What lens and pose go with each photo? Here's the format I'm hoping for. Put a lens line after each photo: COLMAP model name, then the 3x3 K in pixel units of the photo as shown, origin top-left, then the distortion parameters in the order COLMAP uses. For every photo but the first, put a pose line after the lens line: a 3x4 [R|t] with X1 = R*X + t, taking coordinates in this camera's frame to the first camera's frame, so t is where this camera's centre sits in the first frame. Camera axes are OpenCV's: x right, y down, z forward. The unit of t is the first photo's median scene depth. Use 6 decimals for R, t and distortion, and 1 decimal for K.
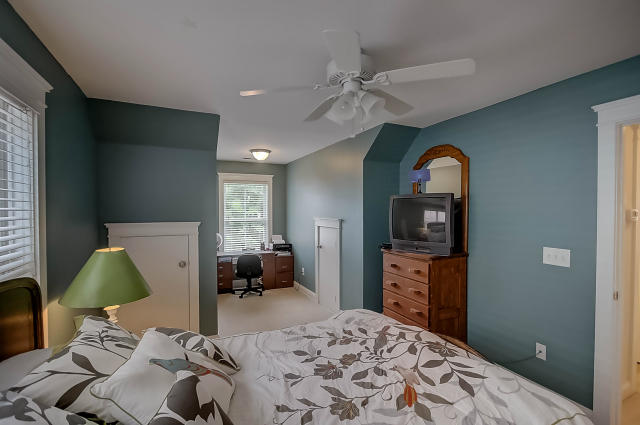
lens RADIAL K [[294.7, 0, 318.6], [0, 294.7, 212.0], [0, 0, 1]] dist [-0.018573, 0.000014]
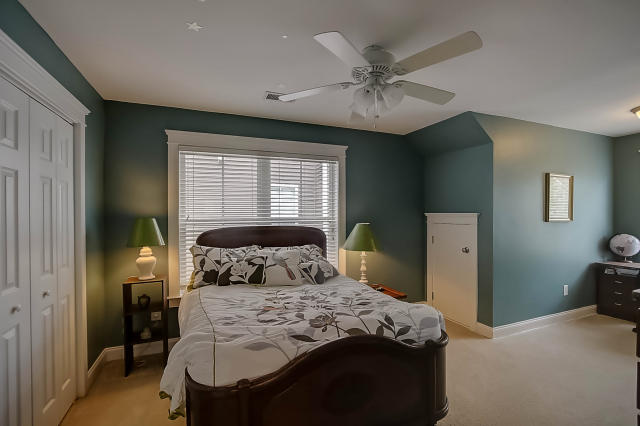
lens RADIAL K [[294.7, 0, 318.1], [0, 294.7, 214.2], [0, 0, 1]] dist [-0.018573, 0.000014]
pose [[-0.066566, 0.002634, -0.997779, 1.531884], [-0.002491, 0.999993, 0.002806, 0.080184], [0.997779, 0.002673, -0.066559, 1.088392]]
